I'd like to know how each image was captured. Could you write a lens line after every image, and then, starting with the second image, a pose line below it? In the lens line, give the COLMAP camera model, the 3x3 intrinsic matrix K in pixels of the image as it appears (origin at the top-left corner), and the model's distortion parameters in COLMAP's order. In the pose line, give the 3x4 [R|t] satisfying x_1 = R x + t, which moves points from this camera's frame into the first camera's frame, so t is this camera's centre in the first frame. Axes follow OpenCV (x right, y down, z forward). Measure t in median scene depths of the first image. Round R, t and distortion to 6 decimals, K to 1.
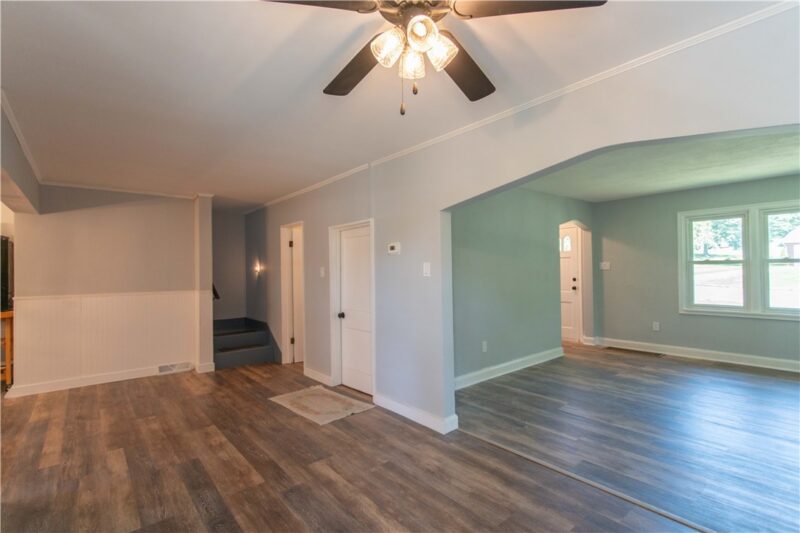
lens RADIAL K [[377.4, 0, 406.0], [0, 377.4, 265.1], [0, 0, 1]] dist [0.000122, 0.001953]
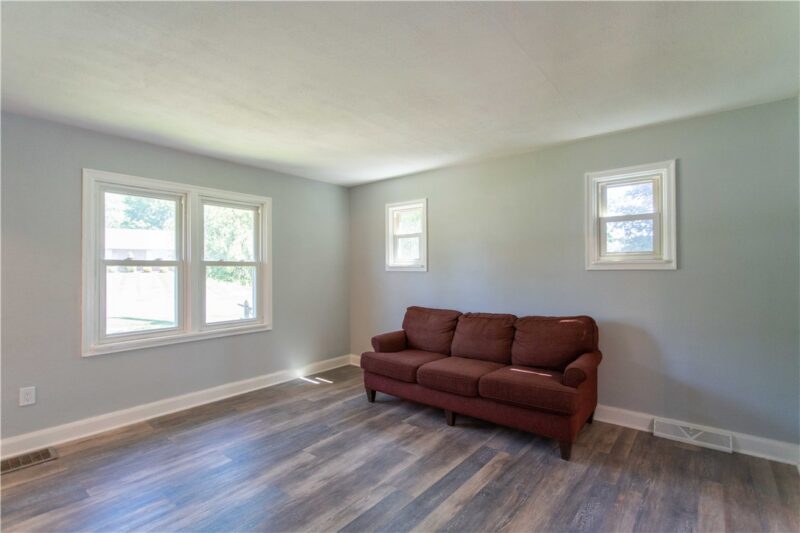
lens RADIAL K [[377.4, 0, 405.0], [0, 377.4, 269.0], [0, 0, 1]] dist [0.000122, 0.001953]
pose [[-0.187866, 0.018069, 0.982028, 0.134134], [-0.004883, 0.999801, -0.019330, 0.013724], [-0.982182, -0.008427, -0.187741, 0.784612]]
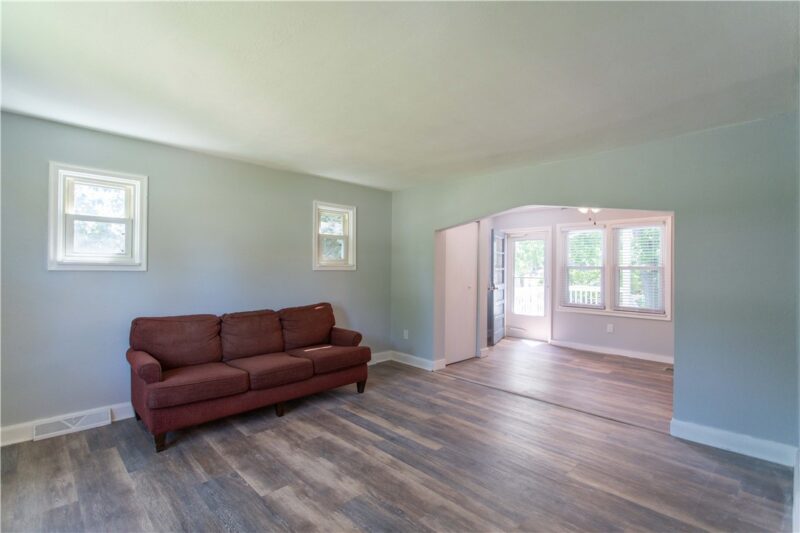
lens RADIAL K [[377.4, 0, 403.7], [0, 377.4, 267.7], [0, 0, 1]] dist [0.000122, 0.001953]
pose [[-0.997059, 0.006719, -0.076348, 0.609453], [0.007788, 0.999876, -0.013711, 0.009040], [0.076247, -0.014265, -0.996987, 1.318314]]
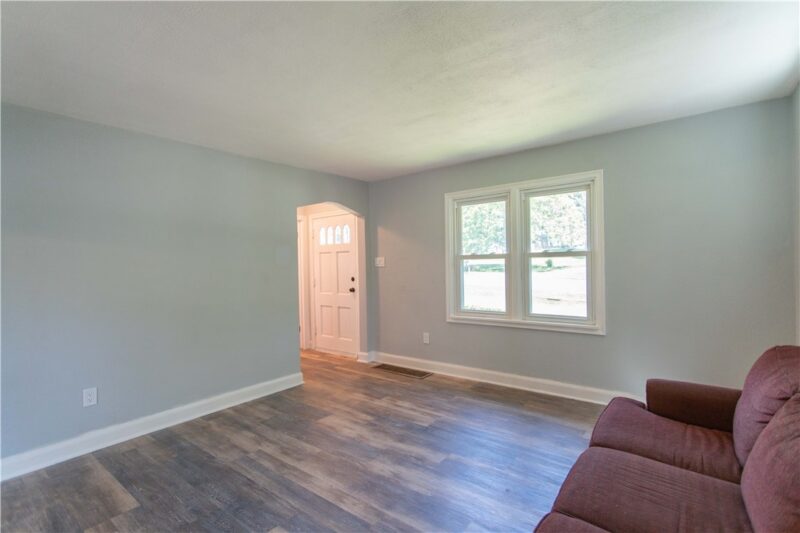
lens RADIAL K [[377.4, 0, 402.3], [0, 377.4, 267.5], [0, 0, 1]] dist [0.000122, 0.001953]
pose [[0.979366, -0.009783, 0.201859, 0.568436], [0.005682, 0.999766, 0.020886, -0.003408], [-0.202016, -0.019308, 0.979192, 0.295414]]
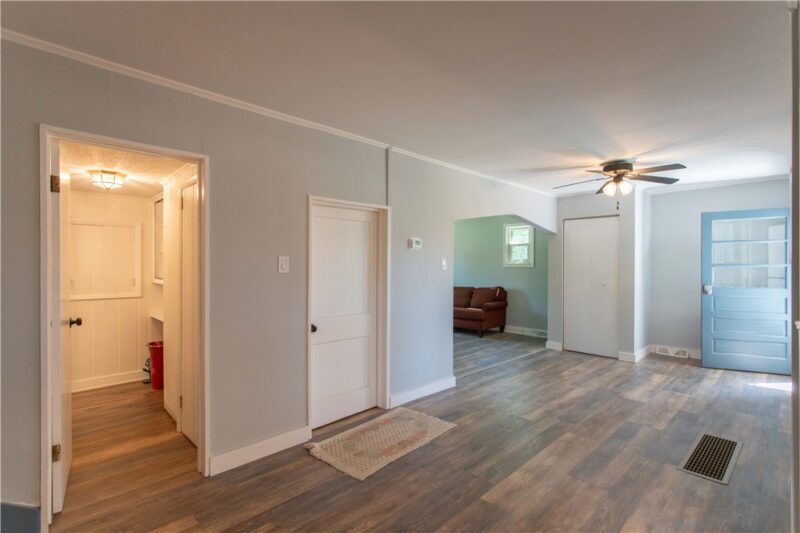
lens RADIAL K [[377.4, 0, 401.5], [0, 377.4, 268.3], [0, 0, 1]] dist [0.000122, 0.001953]
pose [[-0.056648, 0.008367, 0.998359, -0.825683], [-0.014490, 0.999853, -0.009201, 0.026570], [-0.998289, -0.014987, -0.056518, 0.844031]]
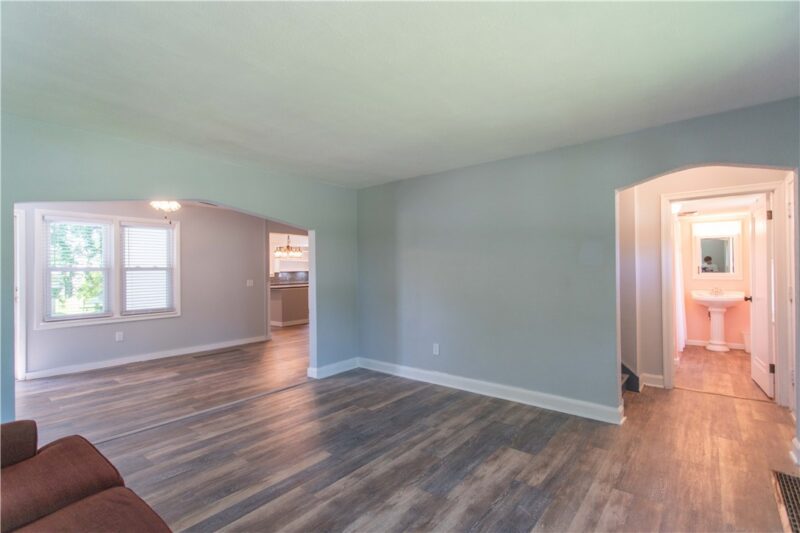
lens RADIAL K [[377.4, 0, 405.5], [0, 377.4, 265.3], [0, 0, 1]] dist [0.000122, 0.001953]
pose [[0.191080, 0.004823, -0.981563, 1.109205], [0.020008, 0.999761, 0.008807, -0.006527], [0.981371, -0.021322, 0.190938, 0.730775]]
